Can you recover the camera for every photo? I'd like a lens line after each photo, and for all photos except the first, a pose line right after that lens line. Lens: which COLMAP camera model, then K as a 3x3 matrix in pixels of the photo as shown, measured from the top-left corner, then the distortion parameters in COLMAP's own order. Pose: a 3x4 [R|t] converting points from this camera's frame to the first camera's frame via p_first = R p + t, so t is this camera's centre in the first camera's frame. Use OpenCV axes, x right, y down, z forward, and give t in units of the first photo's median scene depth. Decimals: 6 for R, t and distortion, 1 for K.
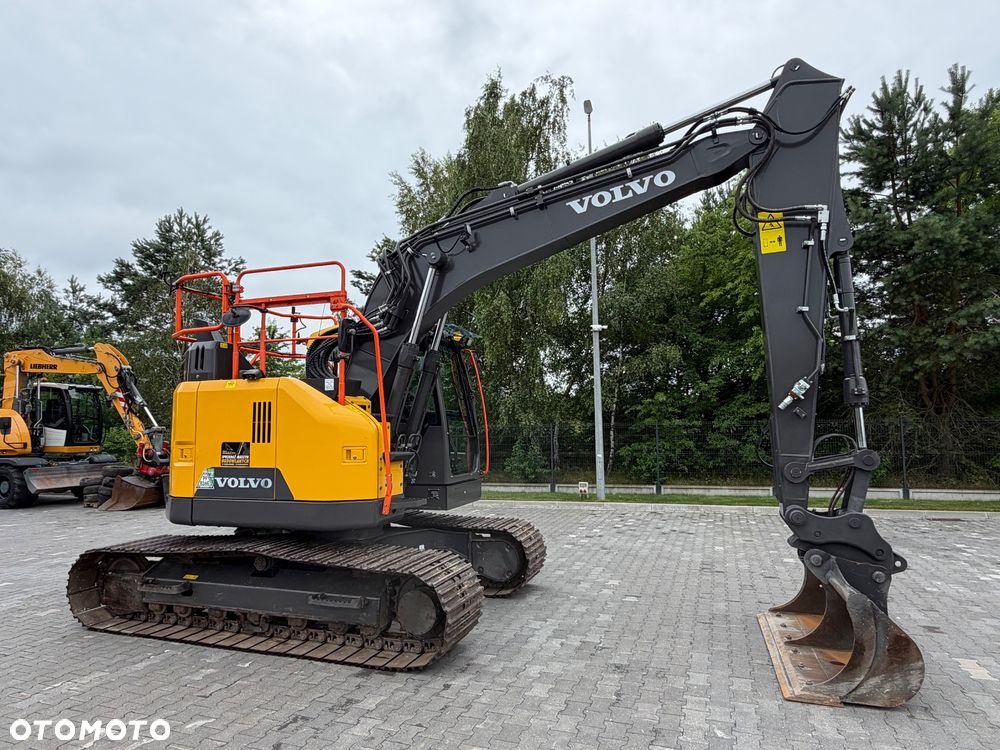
lens RADIAL K [[609.8, 0, 500.4], [0, 609.8, 376.4], [0, 0, 1]] dist [0.000015, 0.001568]
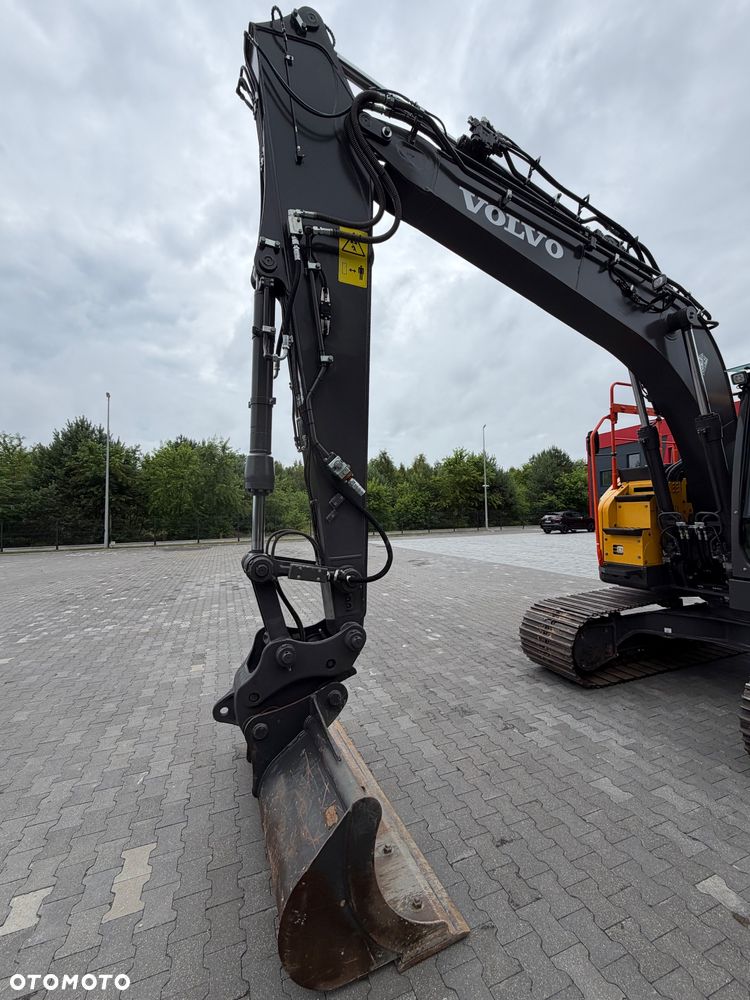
lens RADIAL K [[405.8, 0, 372.9], [0, 405.8, 500.6], [0, 0, 1]] dist [-0.000517, 0.000293]
pose [[-0.764640, 0.010293, -0.644376, 0.717796], [0.085684, 0.992619, -0.085819, 0.099445], [0.638737, -0.120833, -0.759878, 1.314039]]
